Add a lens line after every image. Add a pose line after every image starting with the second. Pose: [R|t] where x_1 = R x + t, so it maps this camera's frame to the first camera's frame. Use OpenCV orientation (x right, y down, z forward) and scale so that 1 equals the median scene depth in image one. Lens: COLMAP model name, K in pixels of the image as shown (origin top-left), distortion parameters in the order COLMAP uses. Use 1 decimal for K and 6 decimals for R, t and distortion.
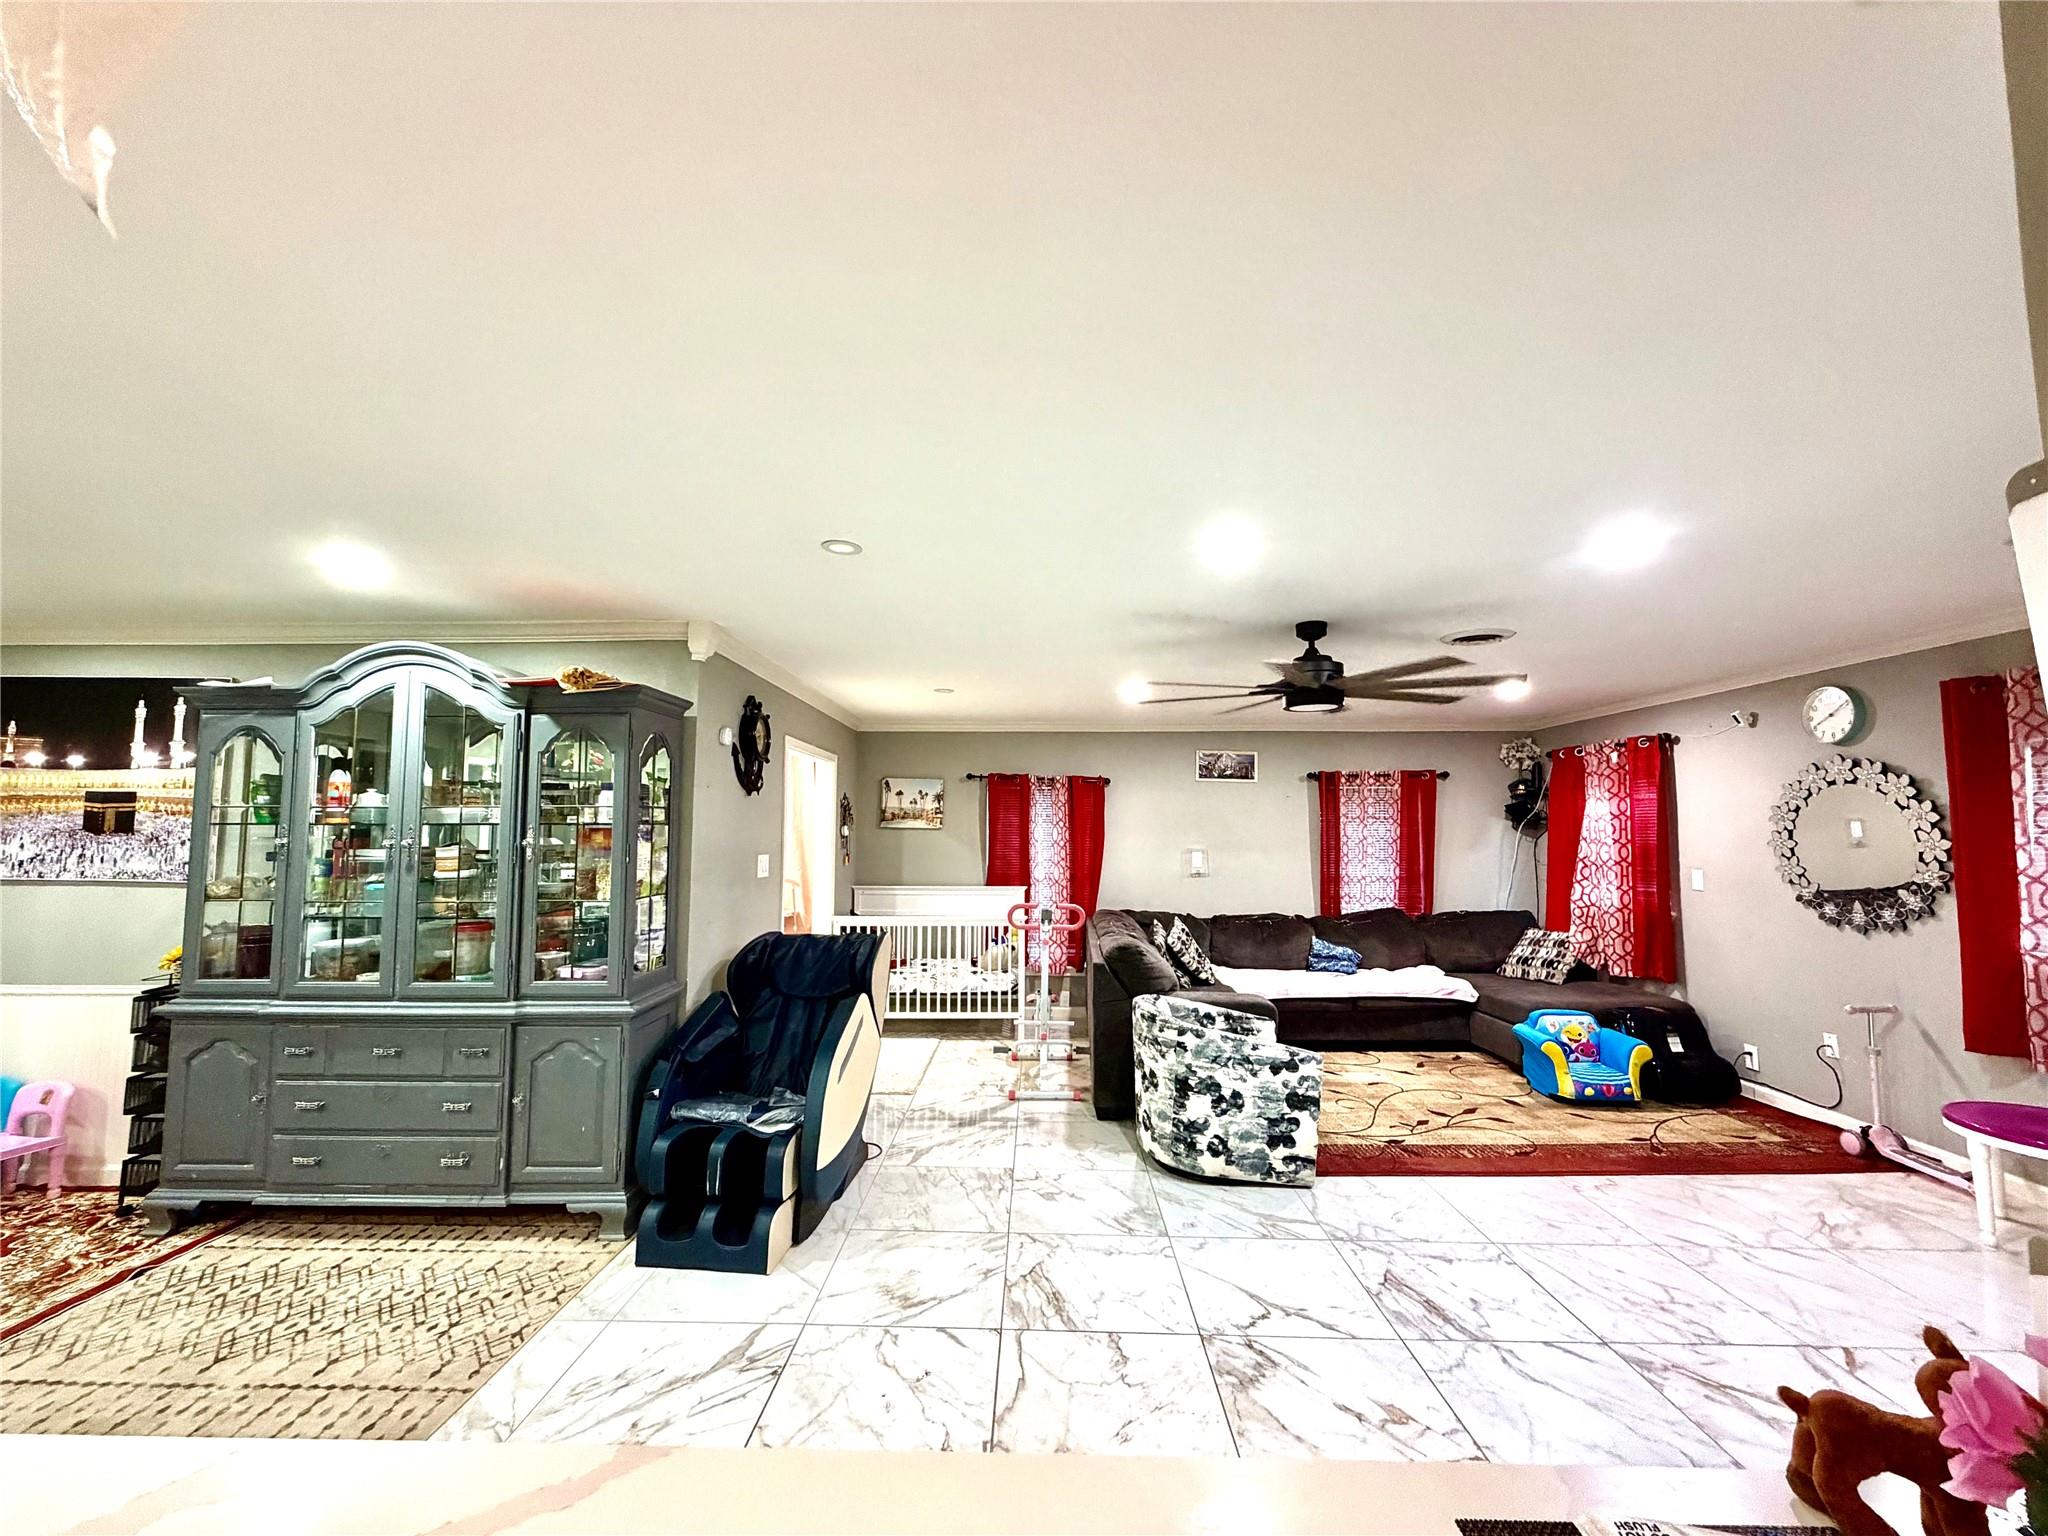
lens RADIAL K [[815.4, 0, 1020.2], [0, 815.4, 768.0], [0, 0, 1]] dist [0.000896, 0.000101]
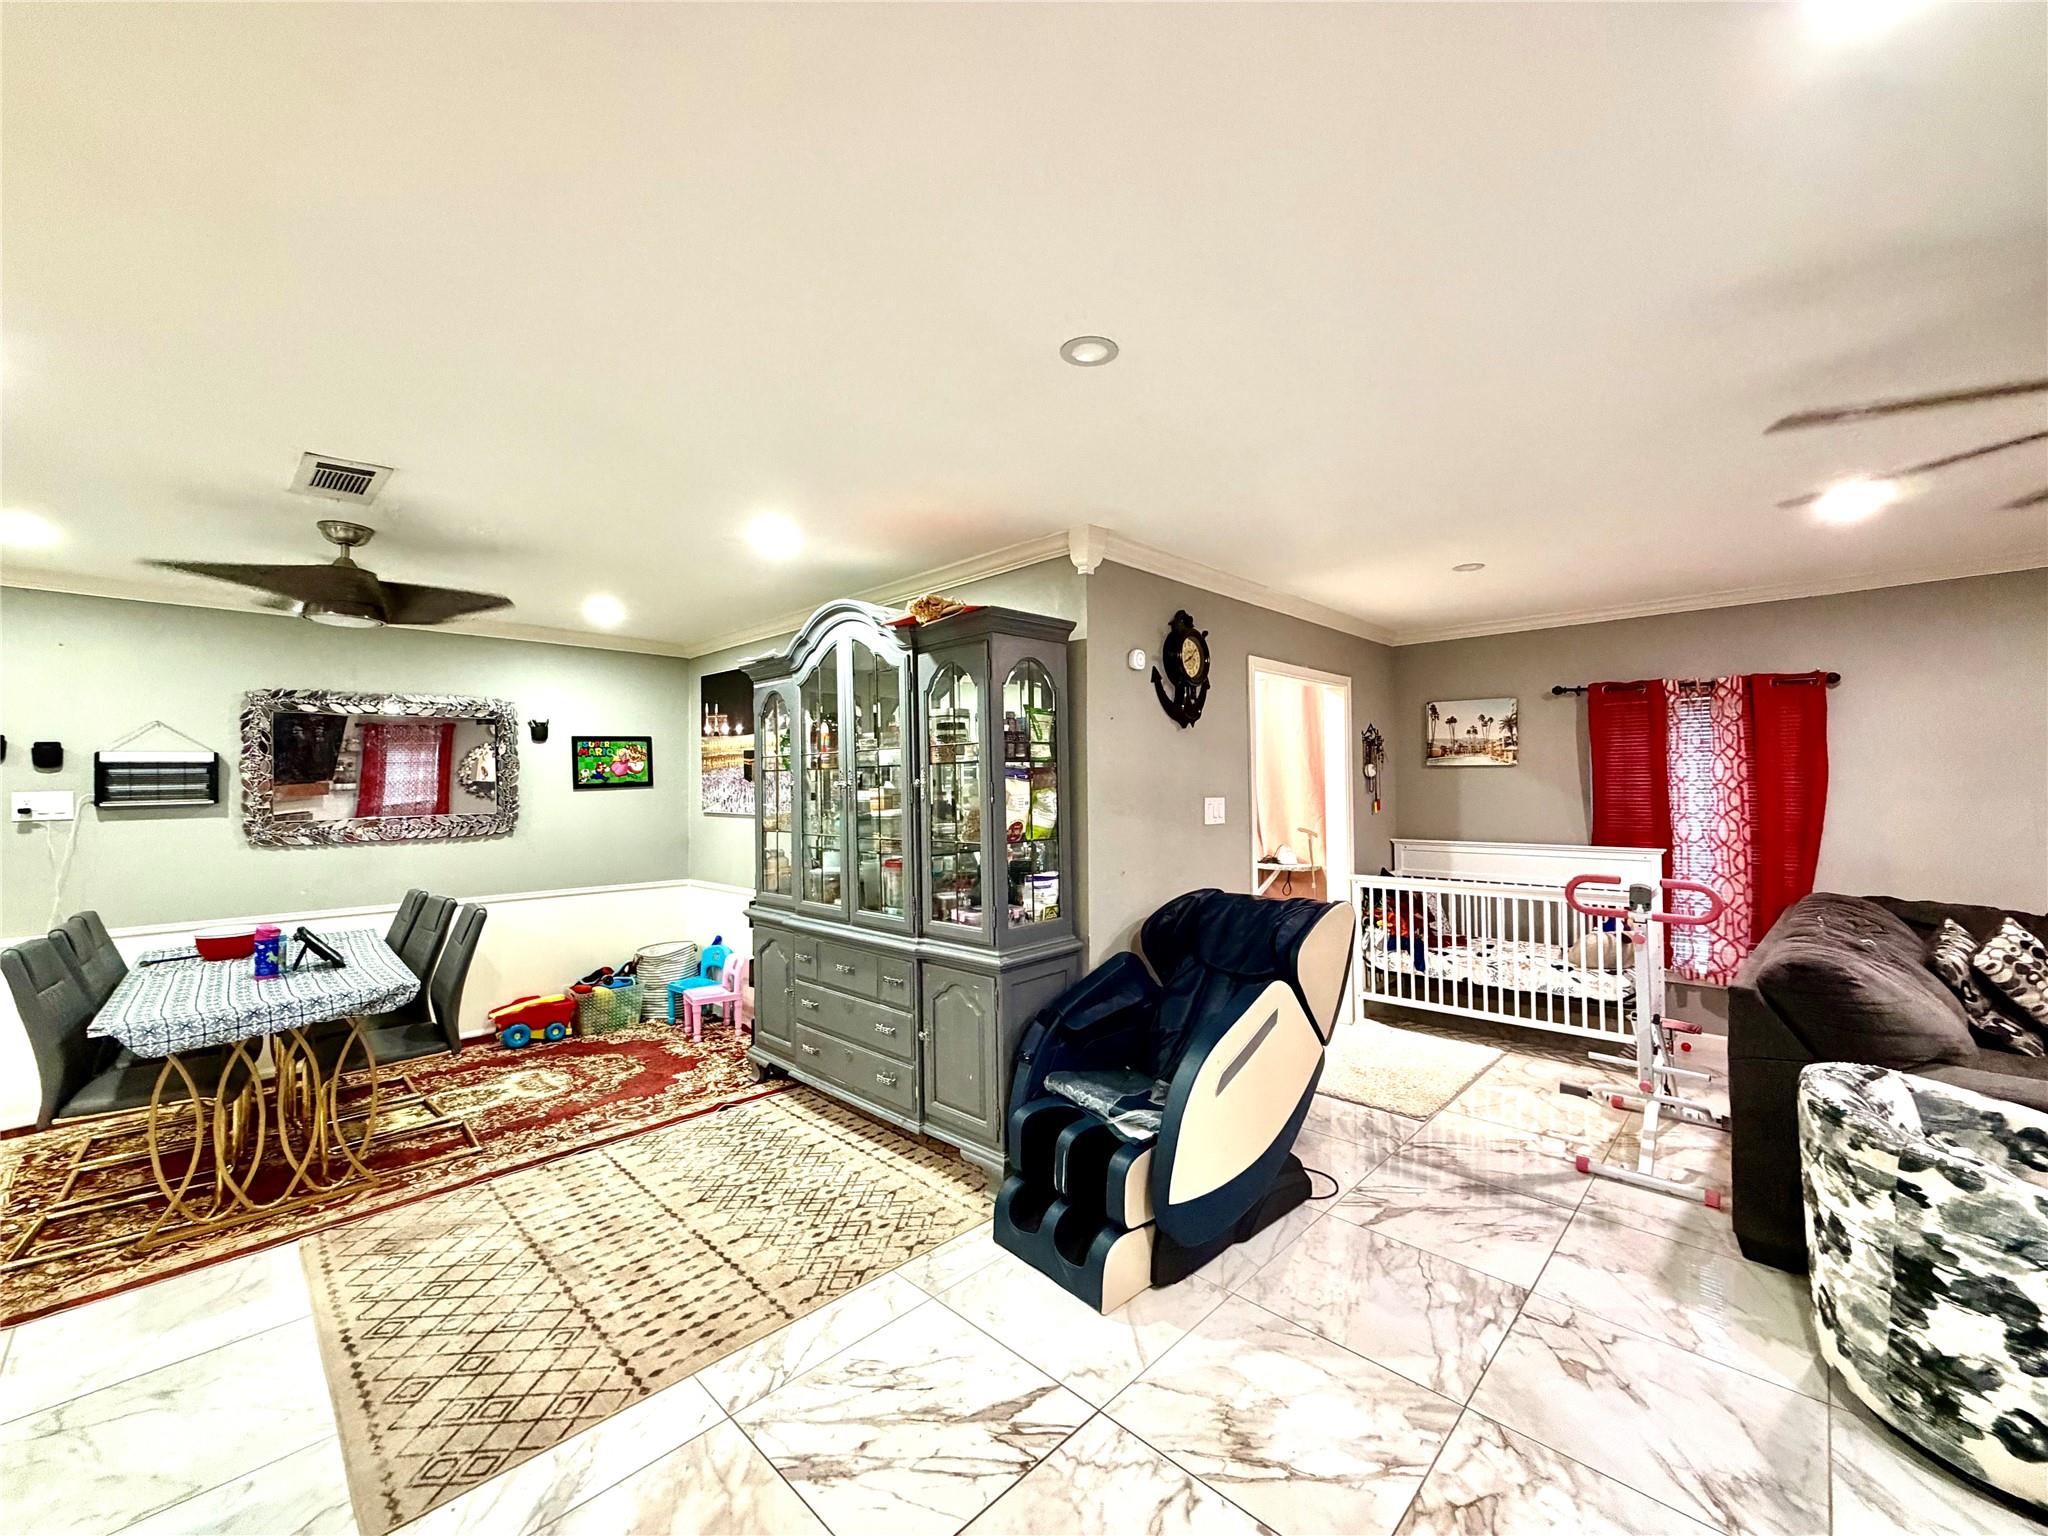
lens RADIAL K [[815.4, 0, 1020.2], [0, 815.4, 768.0], [0, 0, 1]] dist [0.000896, 0.000101]
pose [[0.730428, -0.023748, -0.682576, 0.148614], [0.065999, 0.997172, 0.035933, 0.040128], [0.679793, -0.071296, 0.729930, 0.309957]]
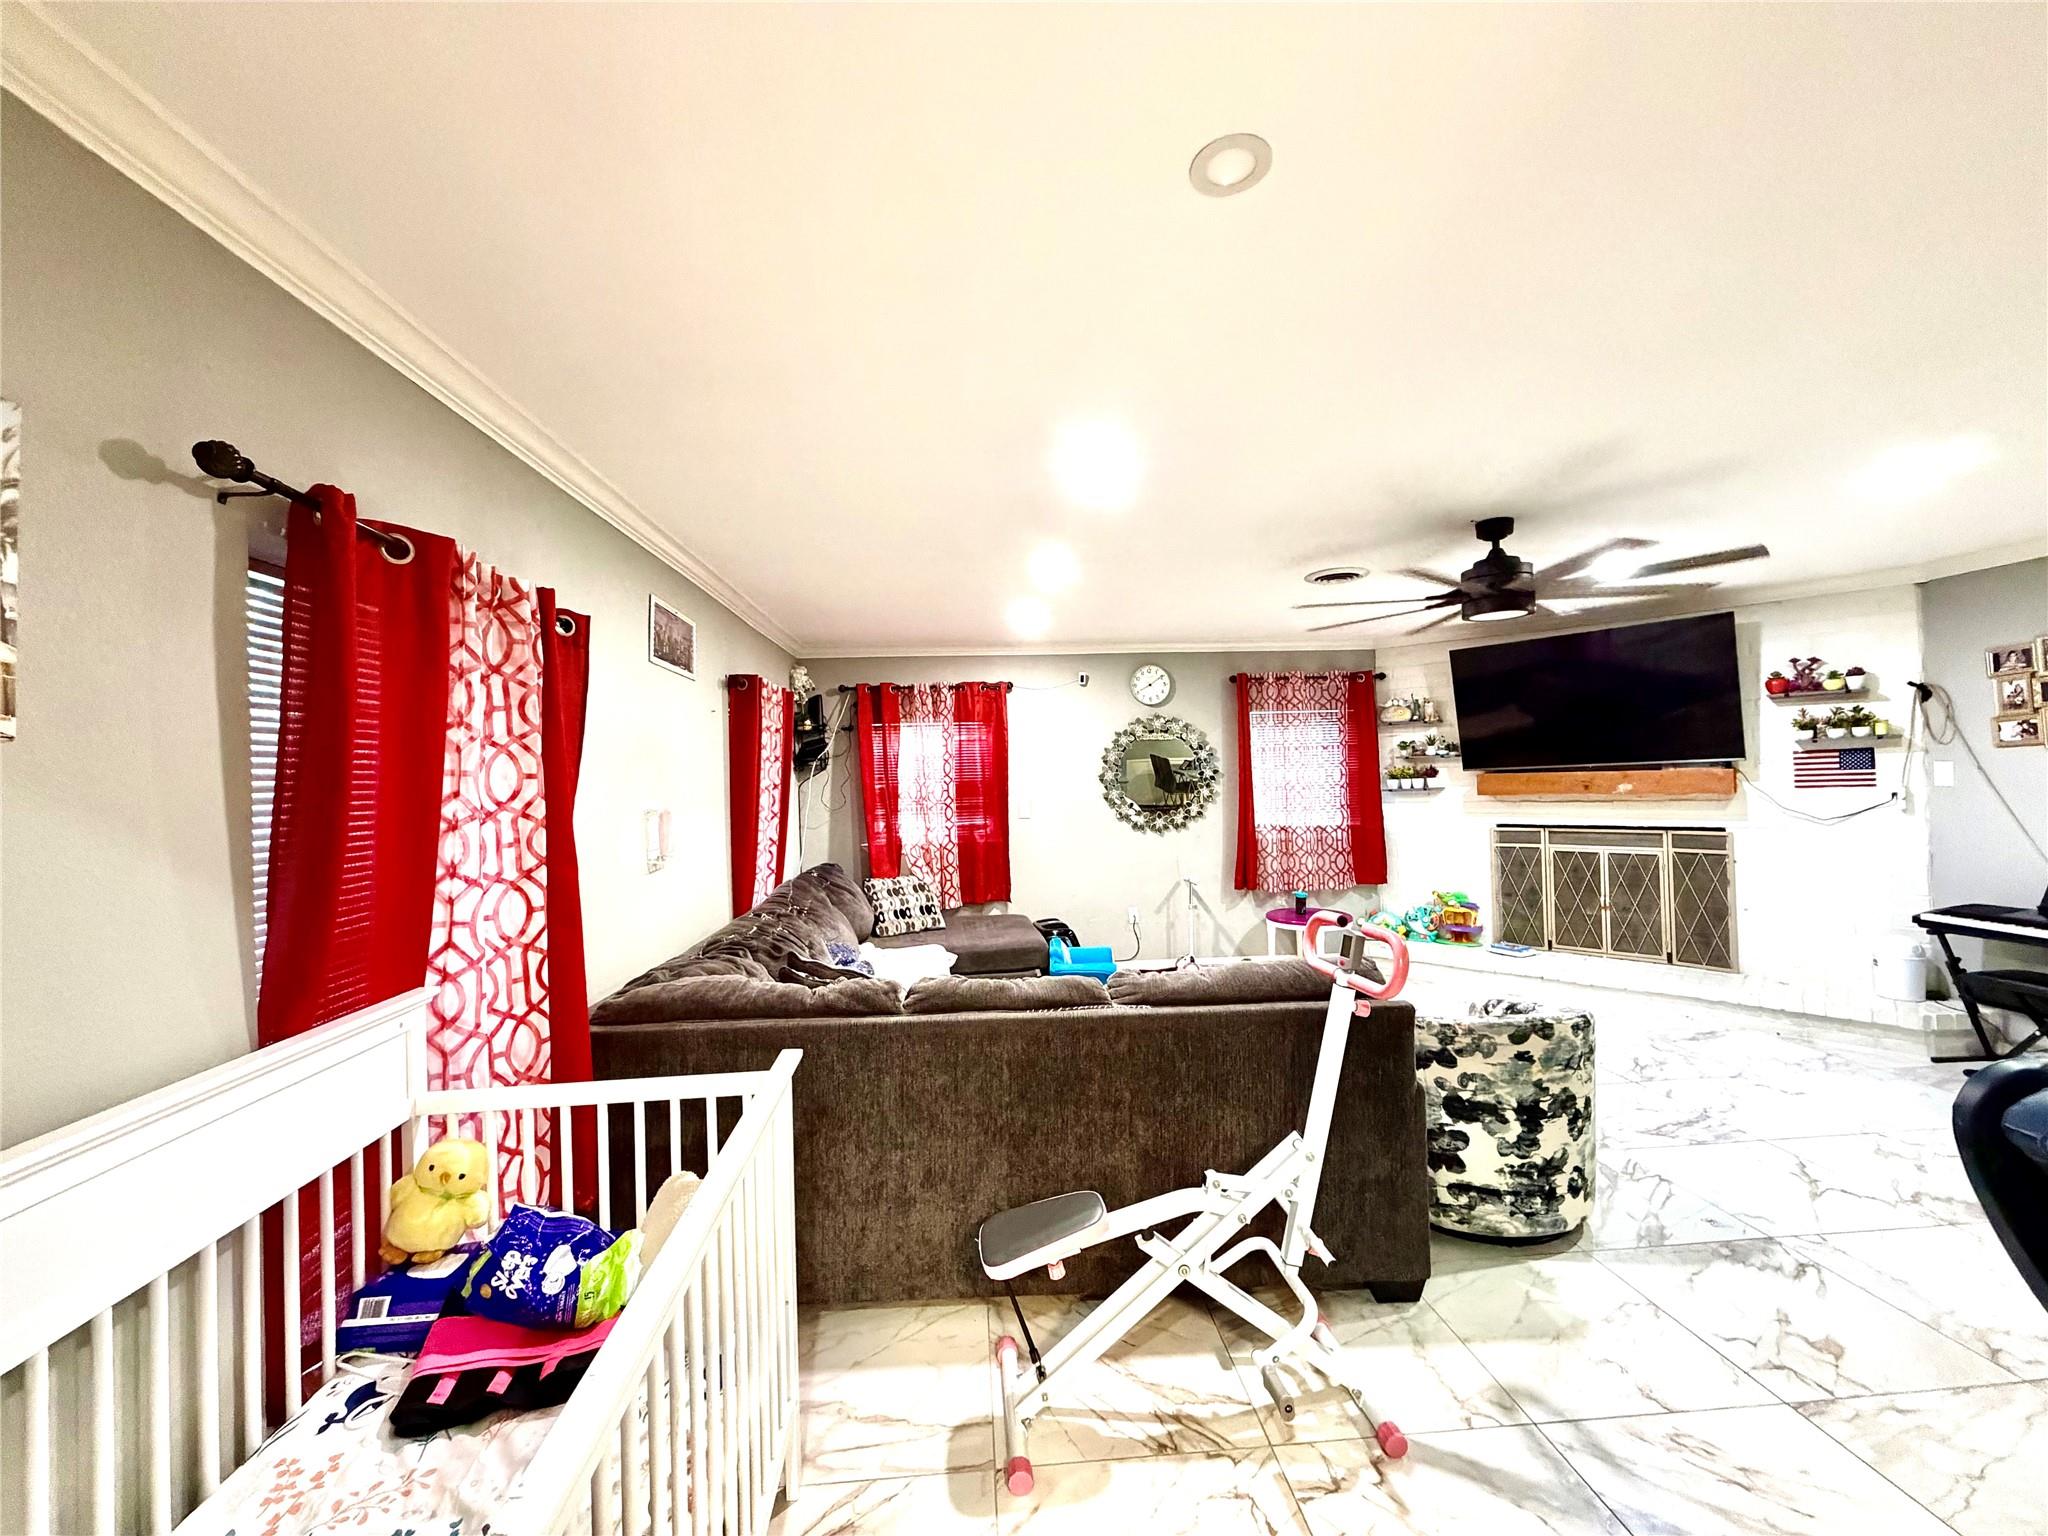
lens RADIAL K [[814.8, 0, 1019.6], [0, 814.8, 766.7], [0, 0, 1]] dist [0.000970, -0.000501]
pose [[-0.093452, 0.012013, 0.995551, -0.485179], [-0.053045, 0.998447, -0.017027, 0.136118], [-0.994210, -0.054401, -0.092670, 1.589422]]
